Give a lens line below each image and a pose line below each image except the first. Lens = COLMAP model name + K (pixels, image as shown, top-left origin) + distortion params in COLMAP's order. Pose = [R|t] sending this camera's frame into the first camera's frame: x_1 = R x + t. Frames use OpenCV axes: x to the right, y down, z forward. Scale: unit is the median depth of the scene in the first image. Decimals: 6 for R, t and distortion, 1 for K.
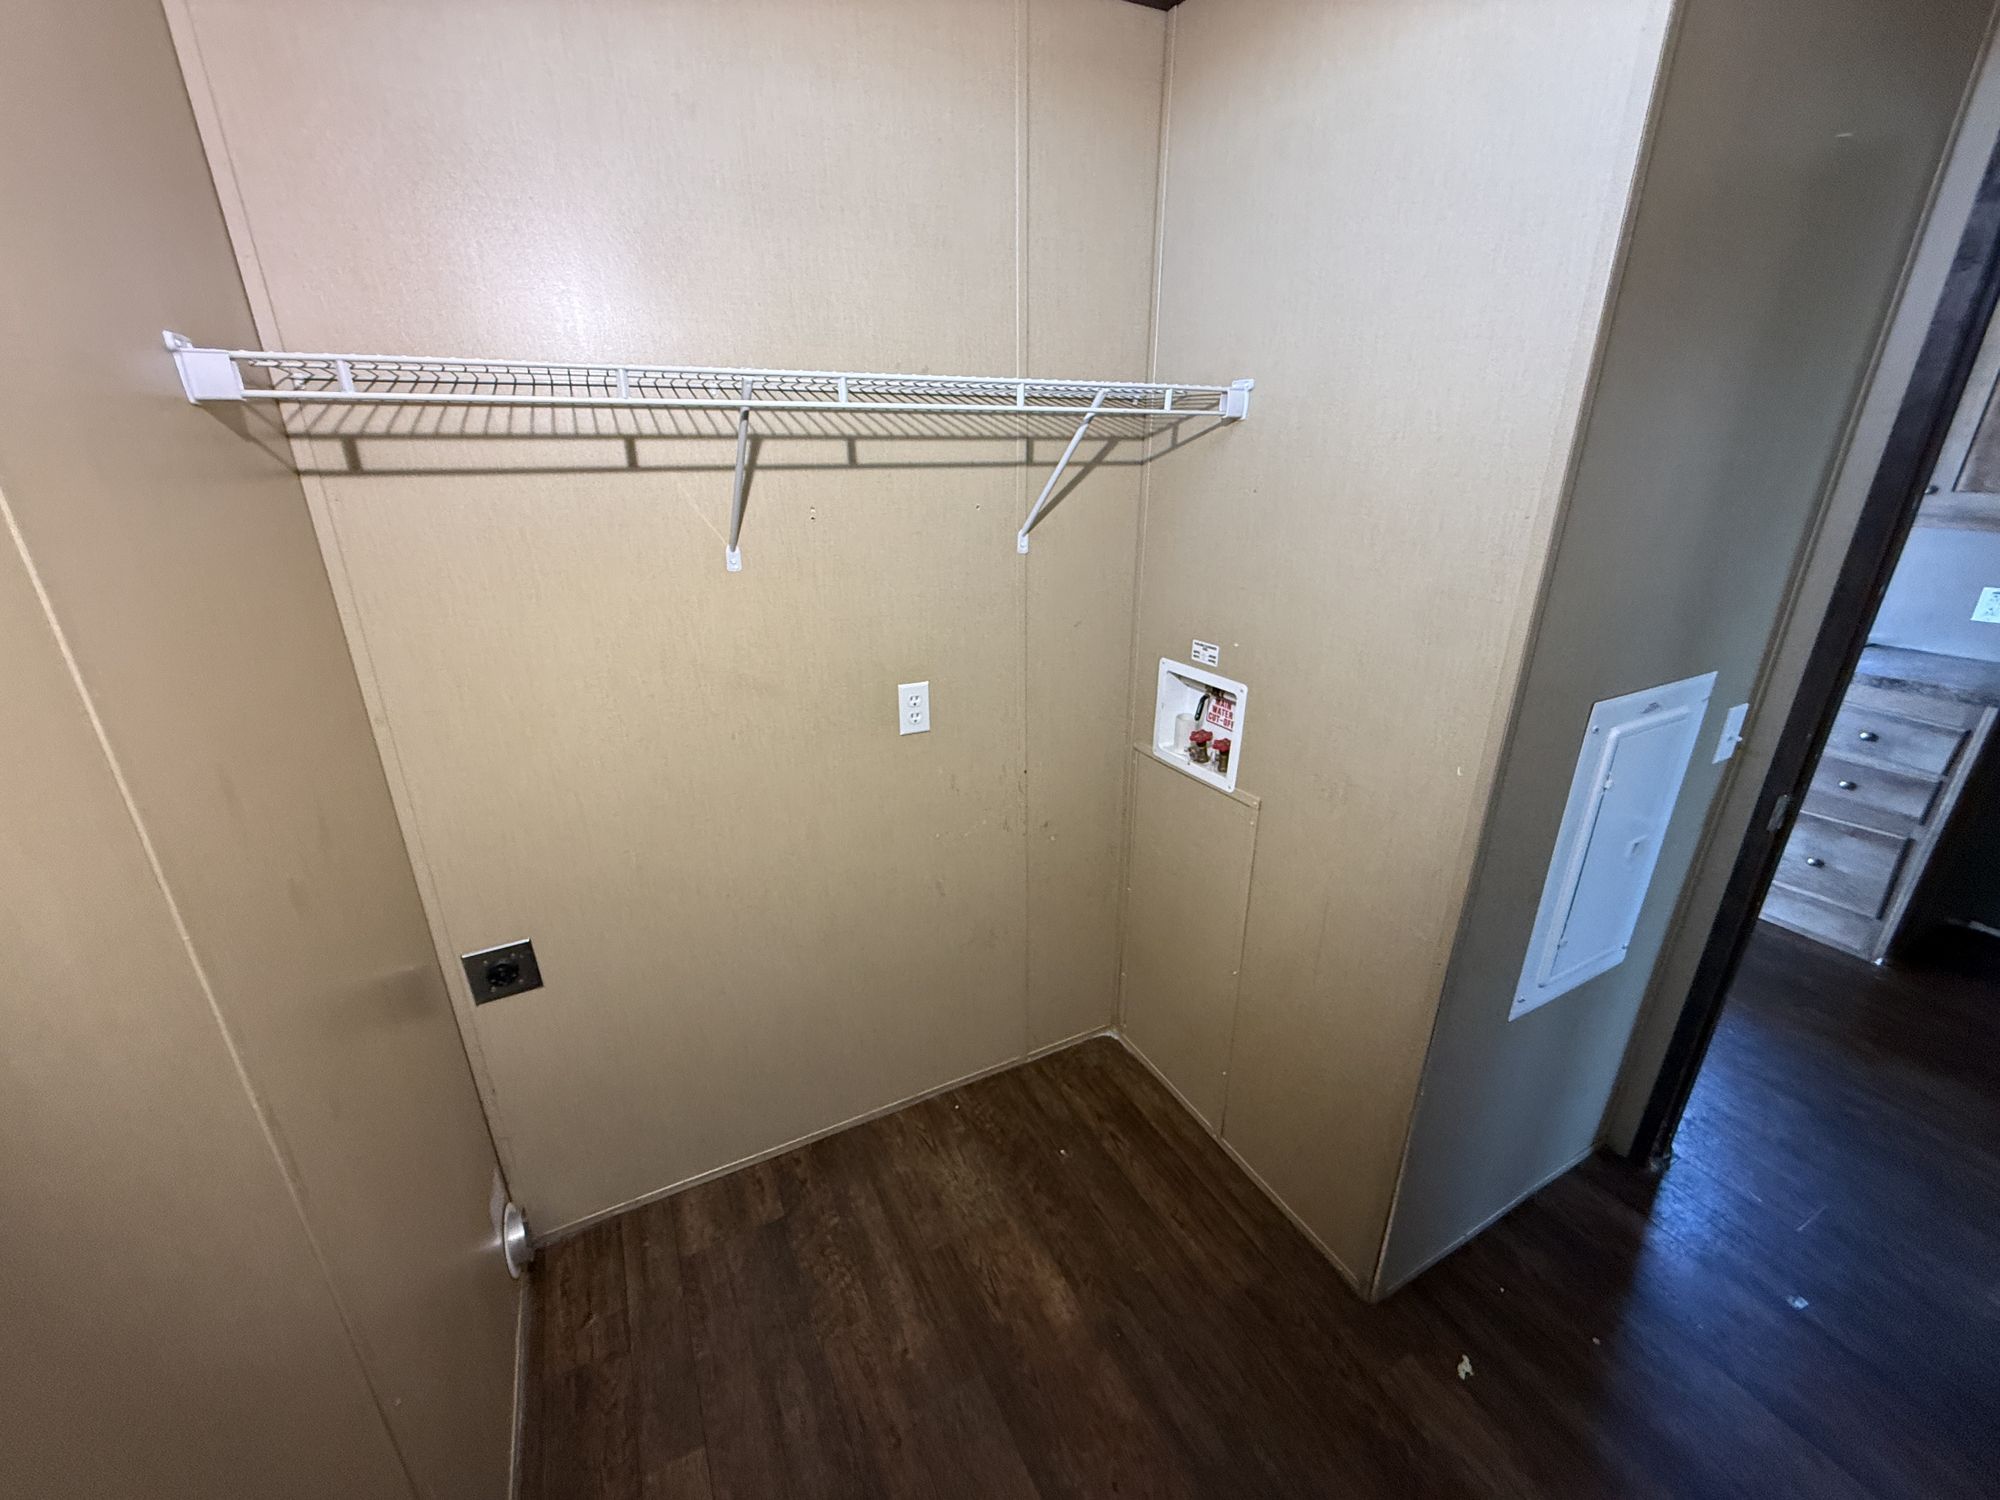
lens RADIAL K [[786.8, 0, 1014.1], [0, 786.8, 749.7], [0, 0, 1]] dist [-0.008856, 0.000492]
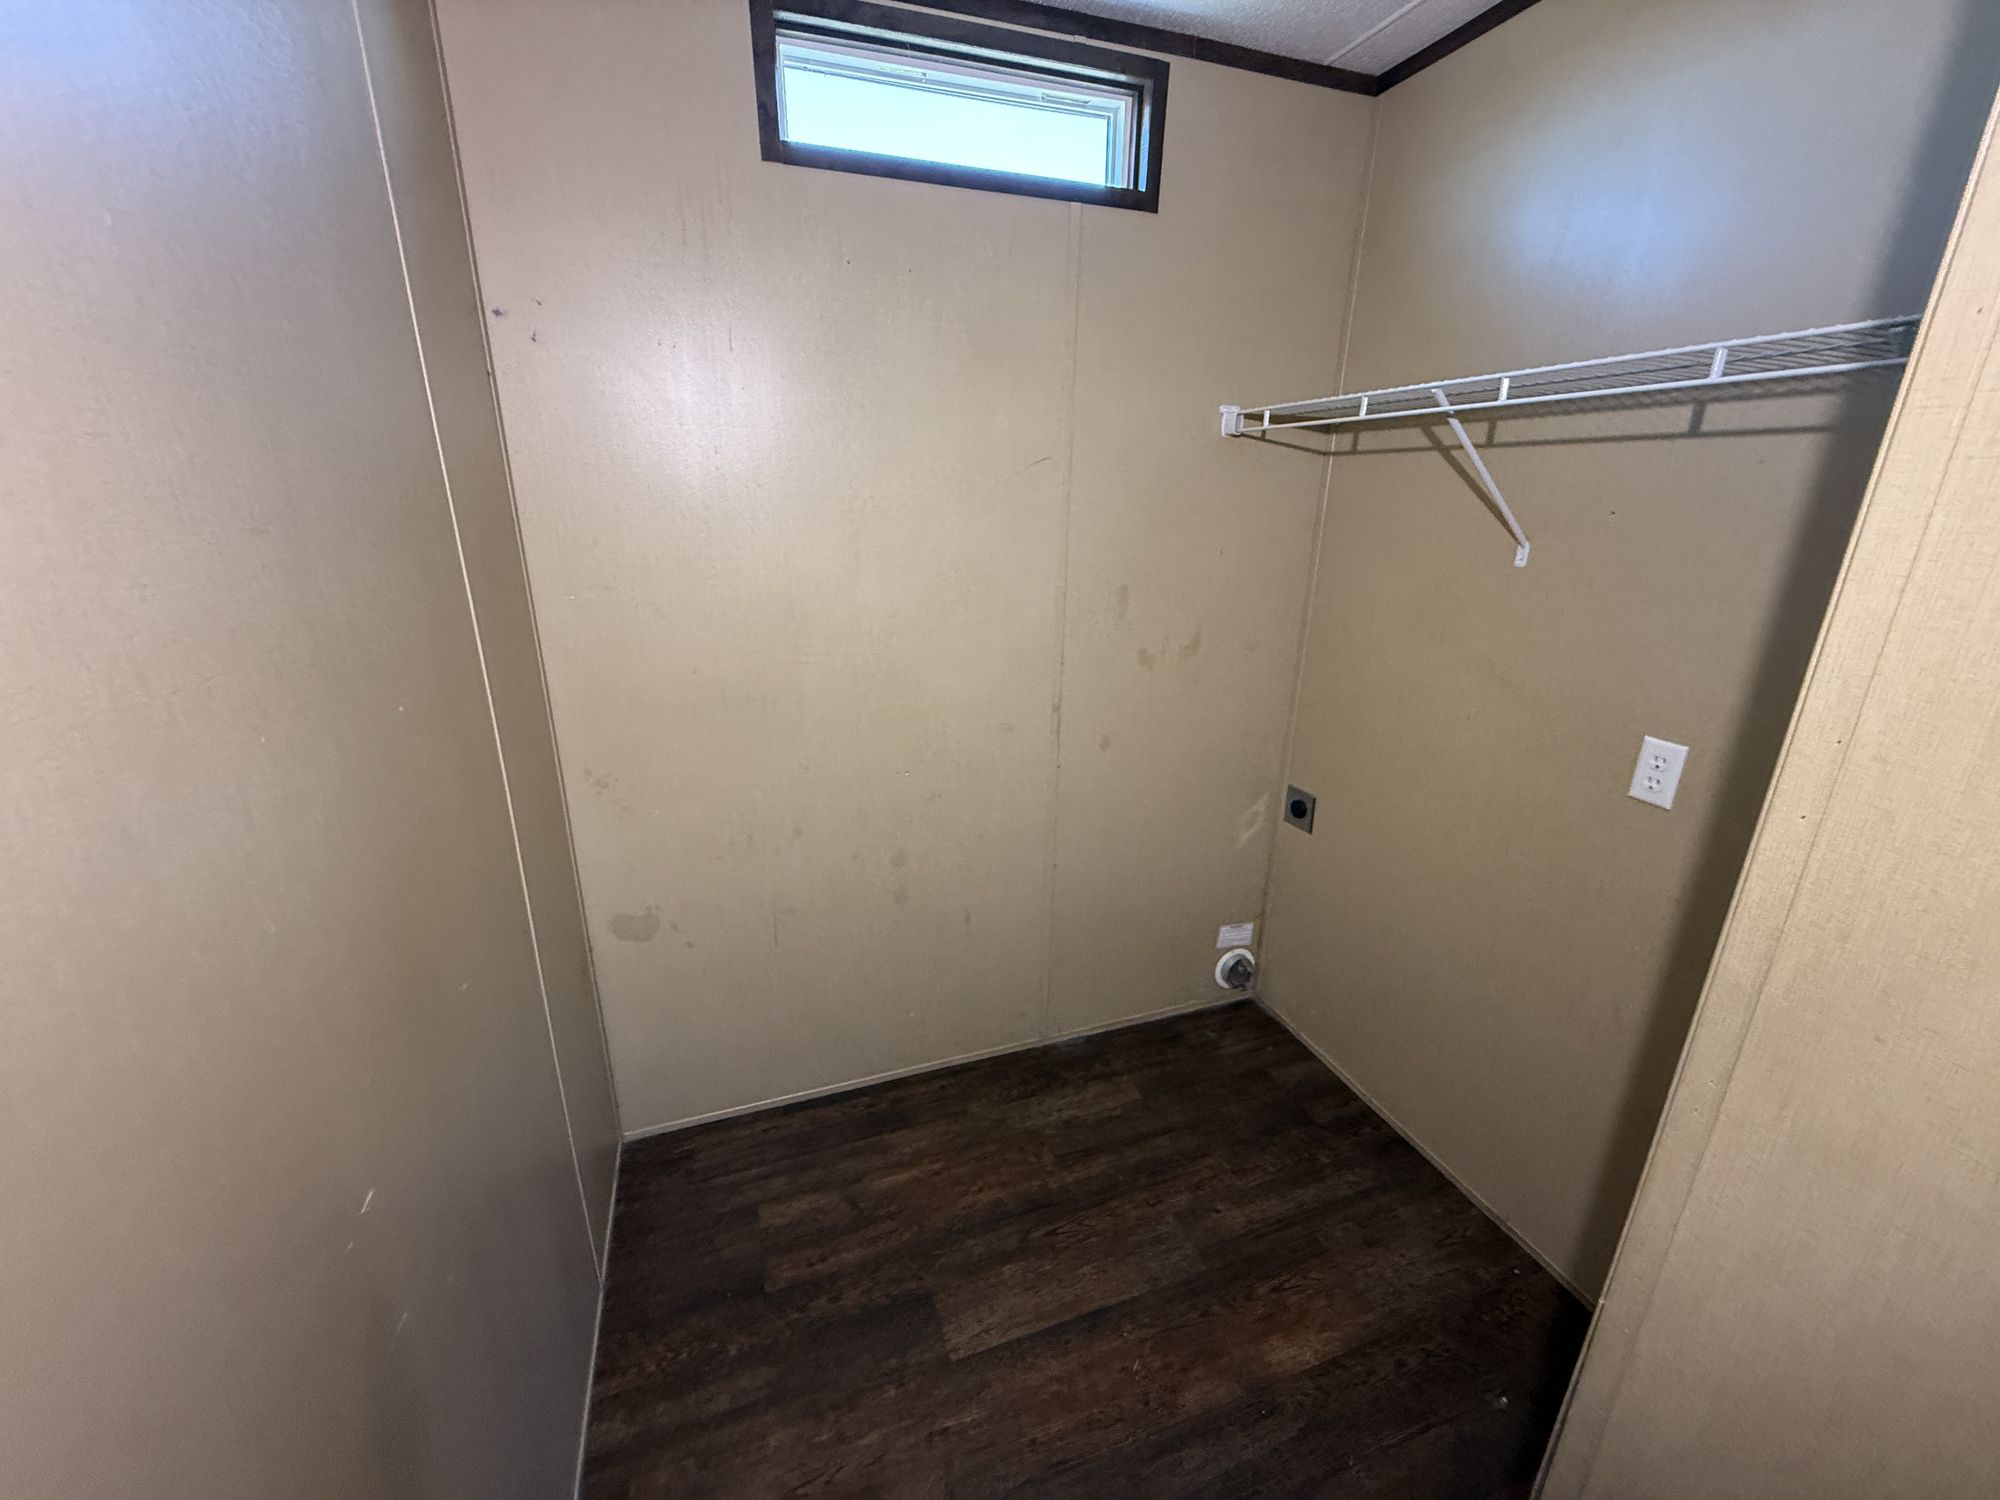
lens RADIAL K [[786.8, 0, 1003.4], [0, 786.8, 760.5], [0, 0, 1]] dist [-0.008856, 0.000492]
pose [[-0.128076, 0.329313, -0.935494, 0.713576], [-0.365046, 0.861388, 0.353204, -0.104716], [0.922138, 0.386735, 0.009892, 0.390213]]
